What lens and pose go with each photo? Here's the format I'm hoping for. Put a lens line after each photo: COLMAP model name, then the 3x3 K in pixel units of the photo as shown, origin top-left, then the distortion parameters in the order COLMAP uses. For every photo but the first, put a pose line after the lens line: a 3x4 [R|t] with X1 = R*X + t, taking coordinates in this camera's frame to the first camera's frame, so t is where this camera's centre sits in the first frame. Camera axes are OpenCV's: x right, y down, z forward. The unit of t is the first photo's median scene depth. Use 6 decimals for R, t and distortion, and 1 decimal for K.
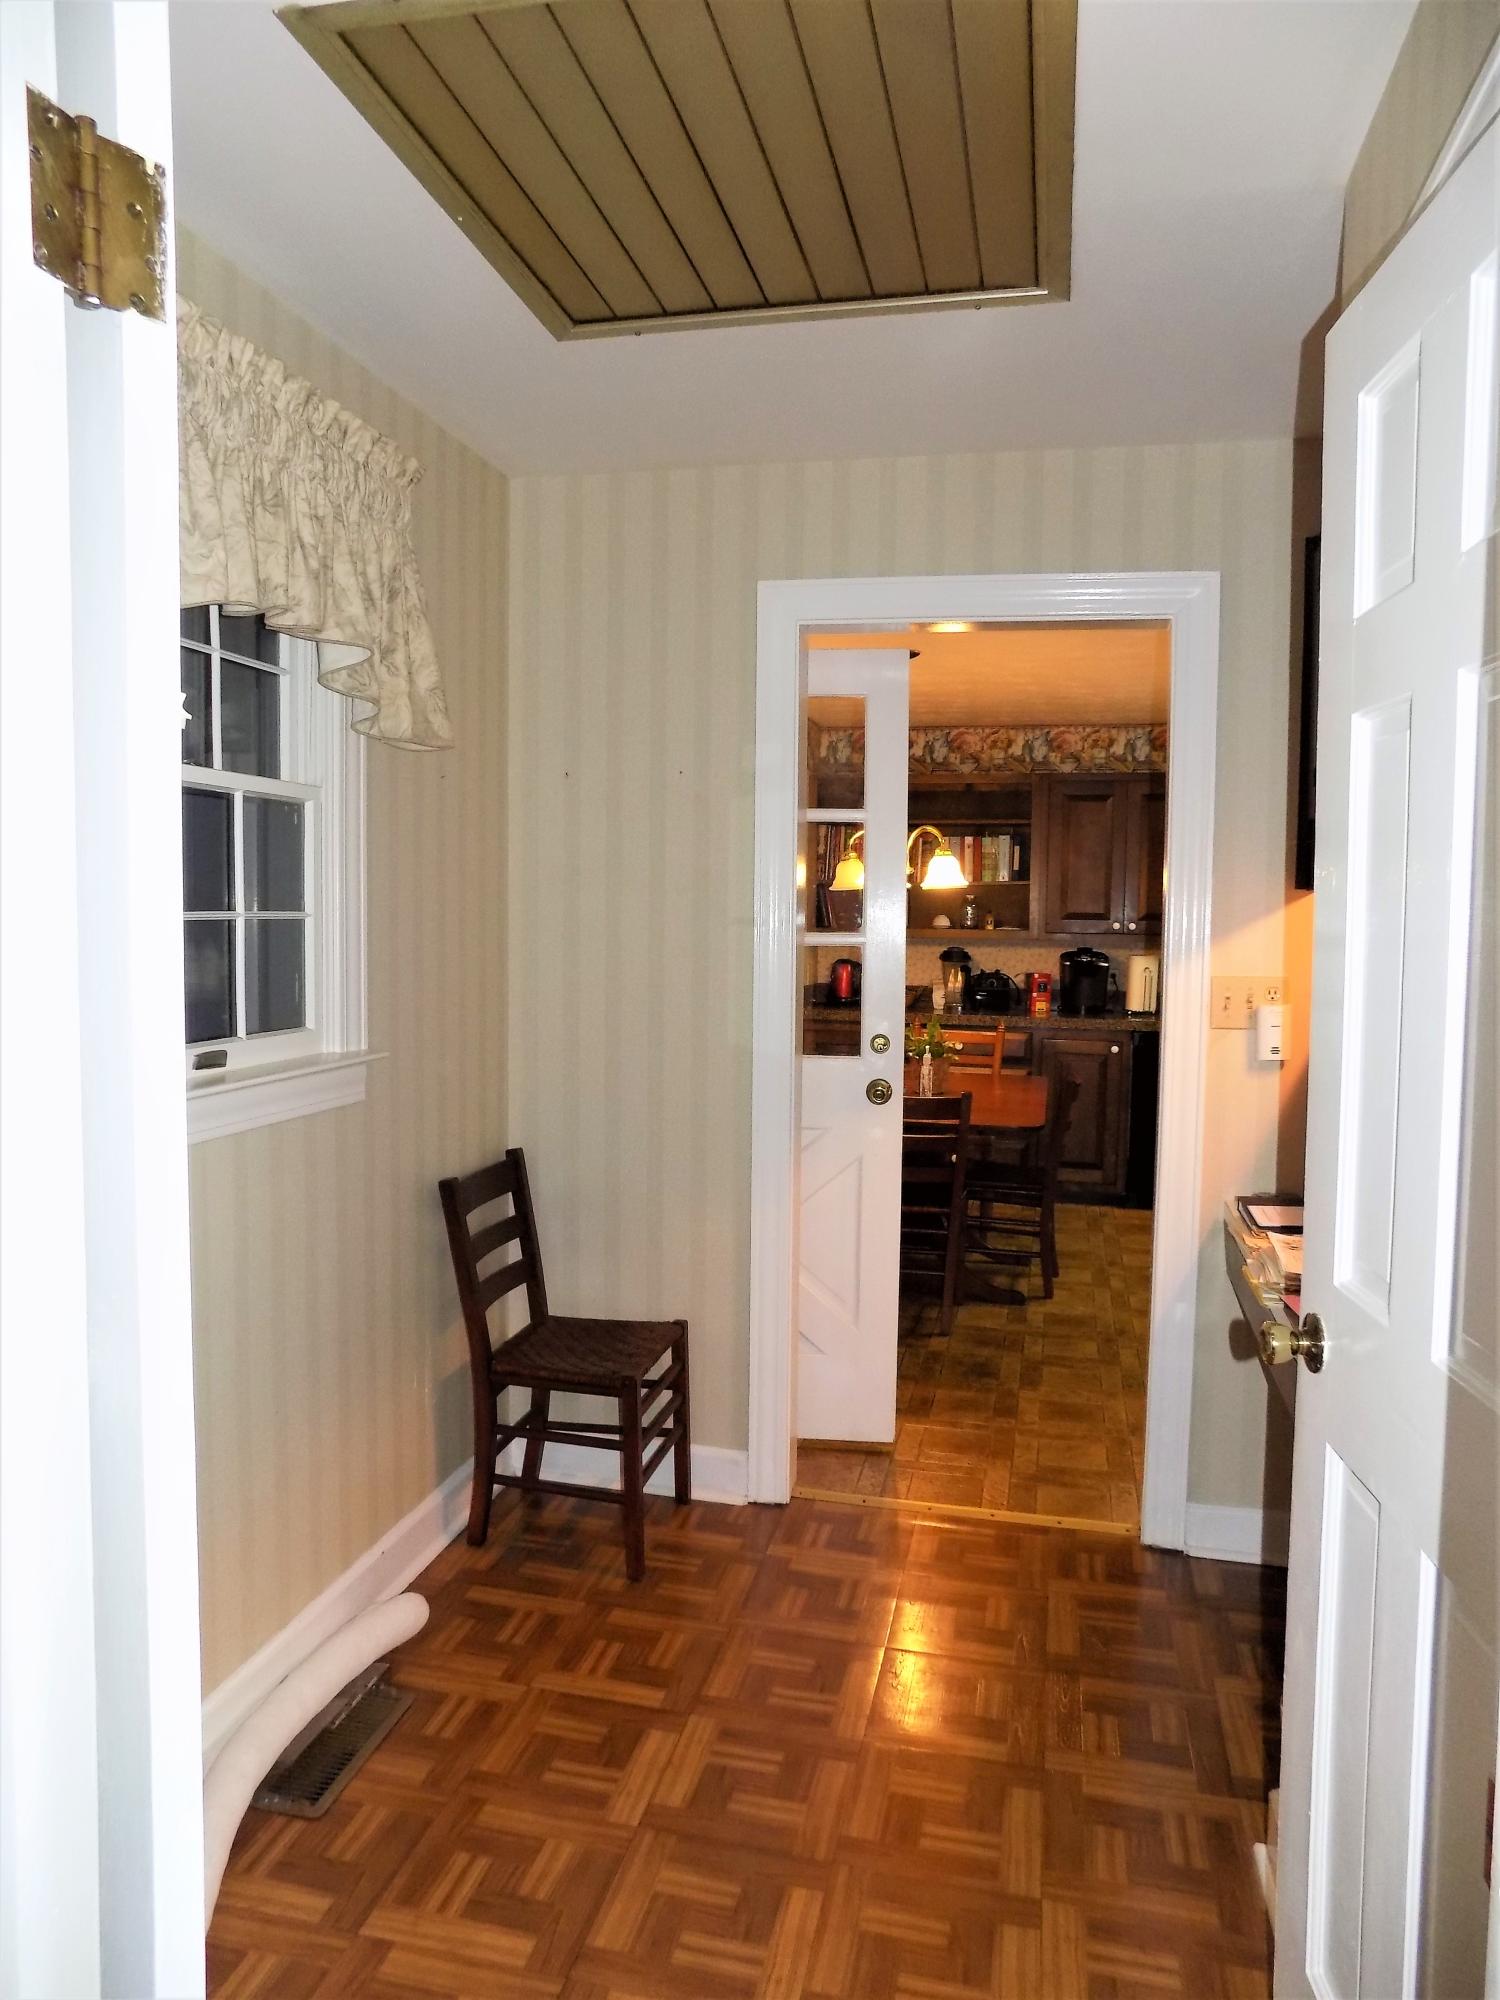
lens RADIAL K [[1364.3, 0, 750.0], [0, 1364.3, 1000.0], [0, 0, 1]] dist [0.000398, 0.001211]
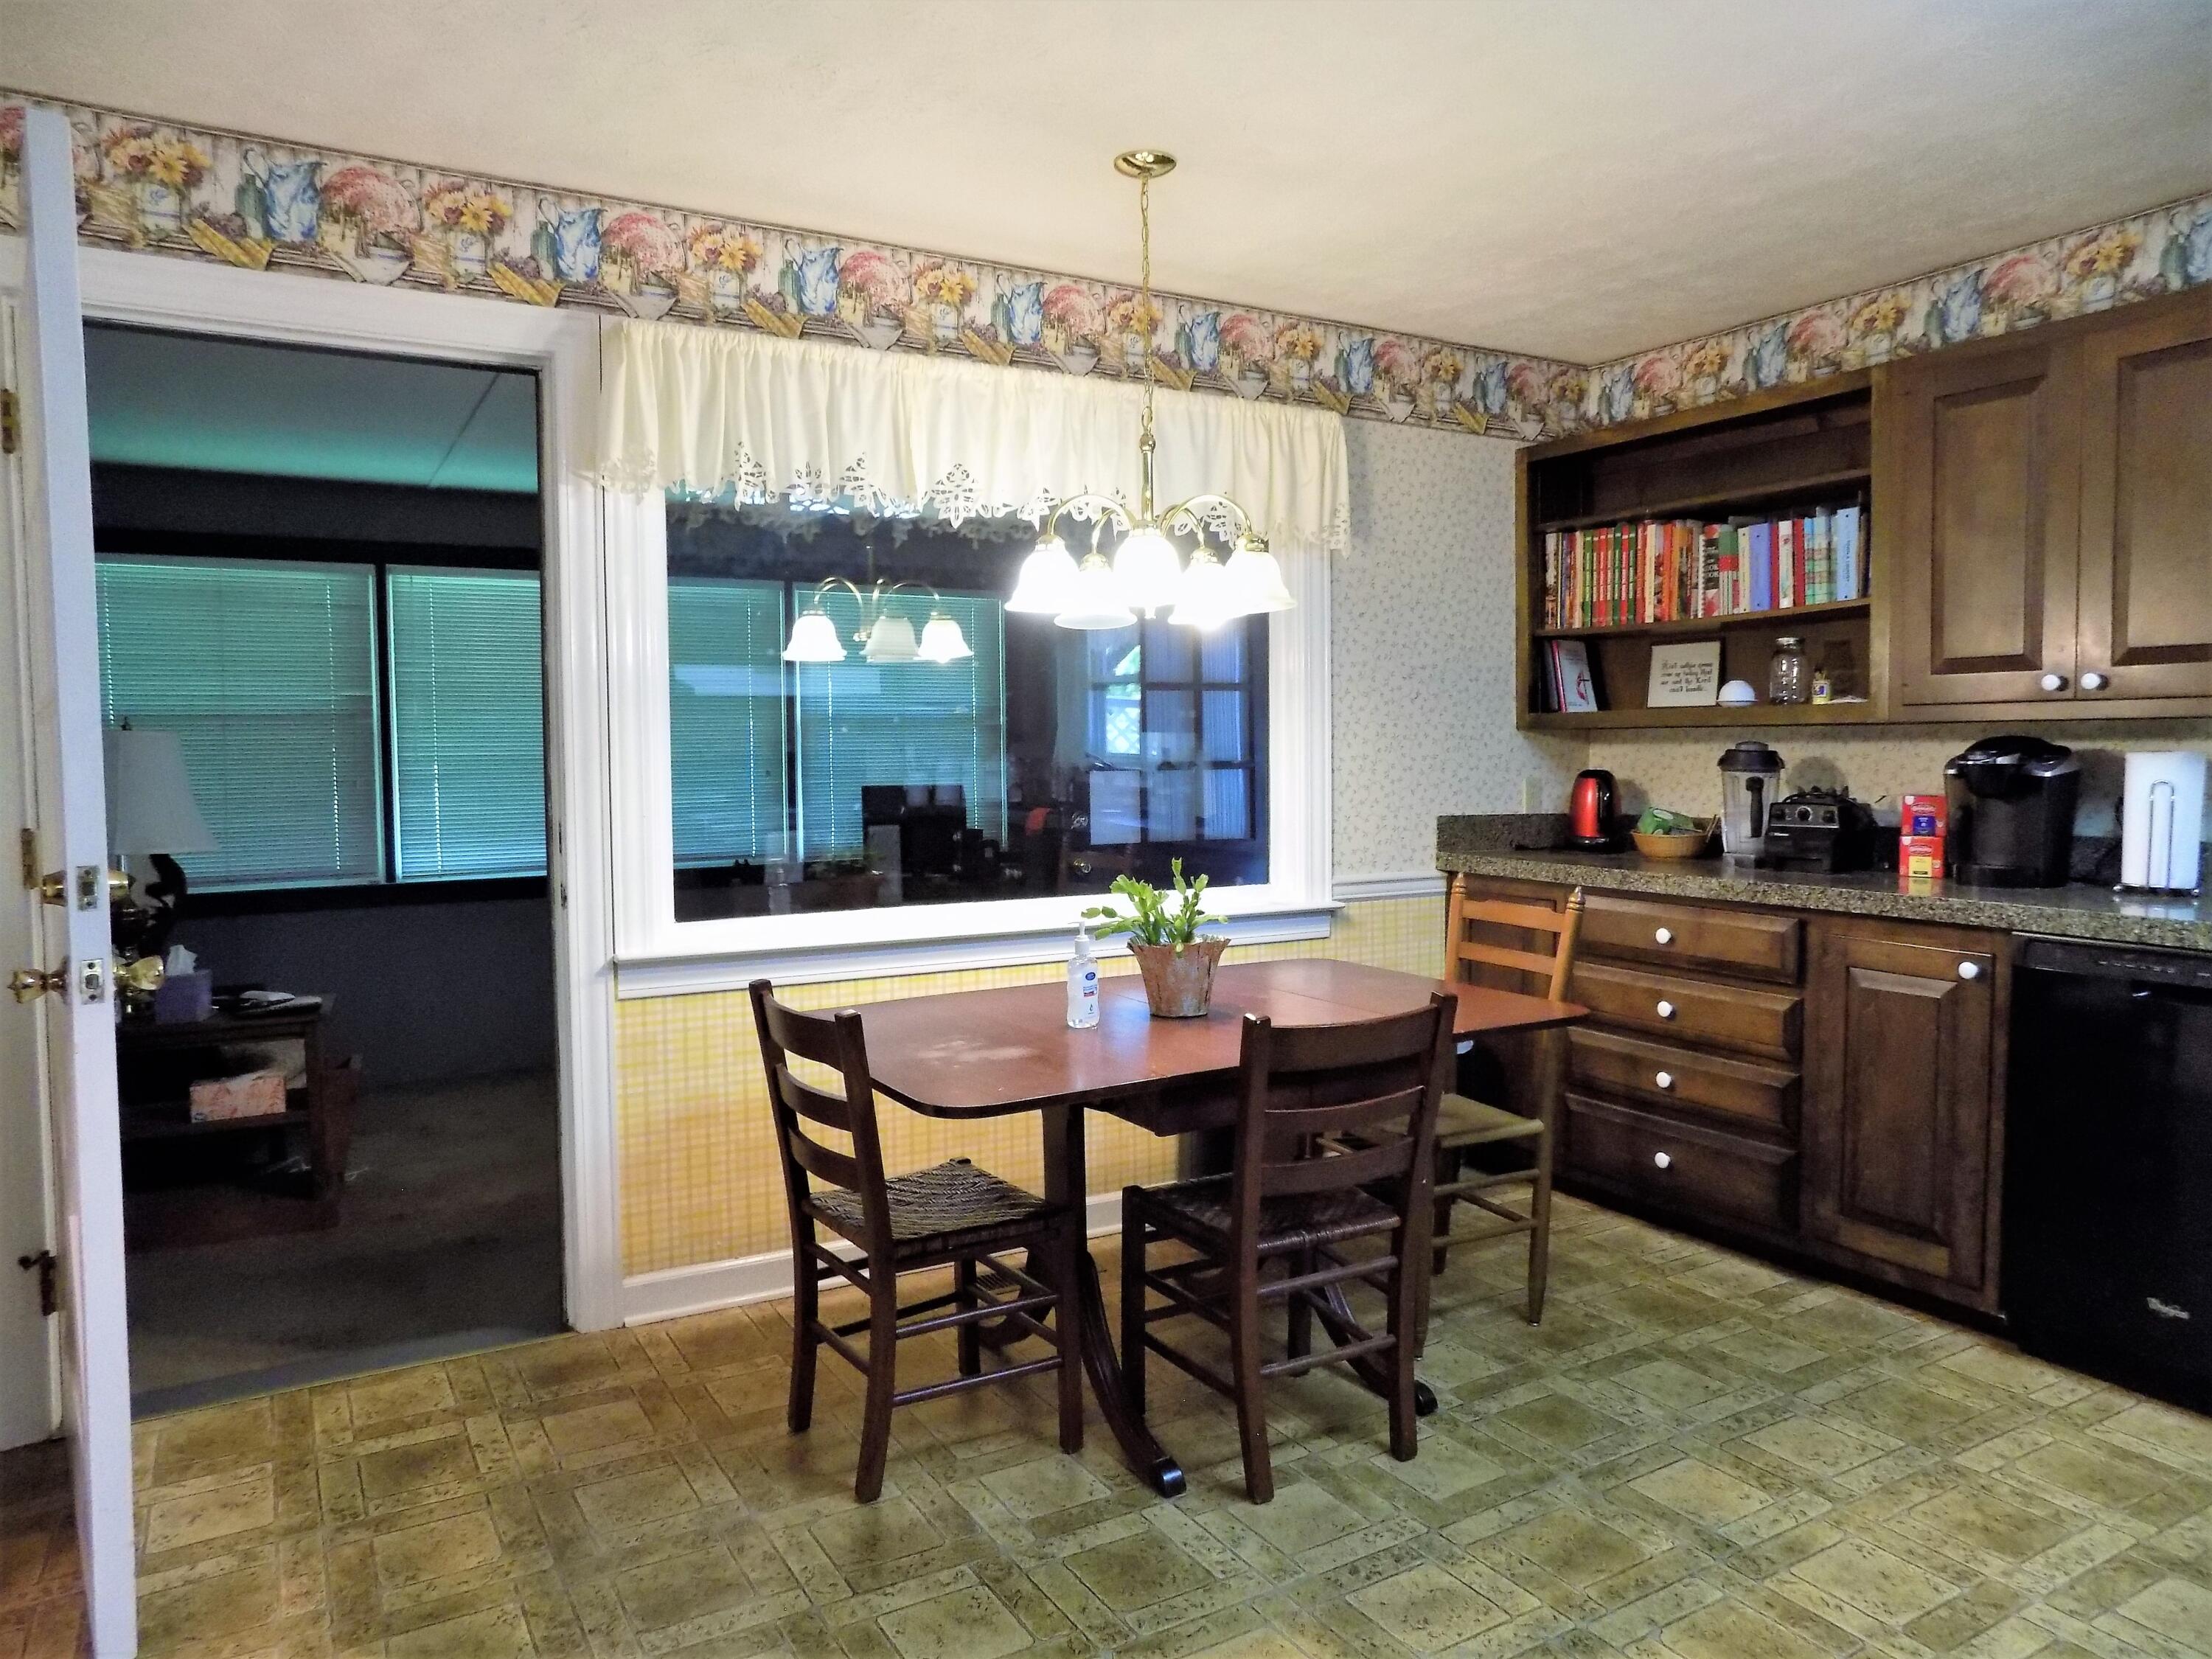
lens RADIAL K [[1454.9, 0, 1106.0], [0, 1454.9, 829.5], [0, 0, 1]] dist [-0.000334, 0.001216]
pose [[0.681320, 0.015919, -0.731813, 0.398659], [-0.026043, 0.999658, -0.002500, 0.000655], [0.731522, 0.020762, 0.681501, 0.475927]]
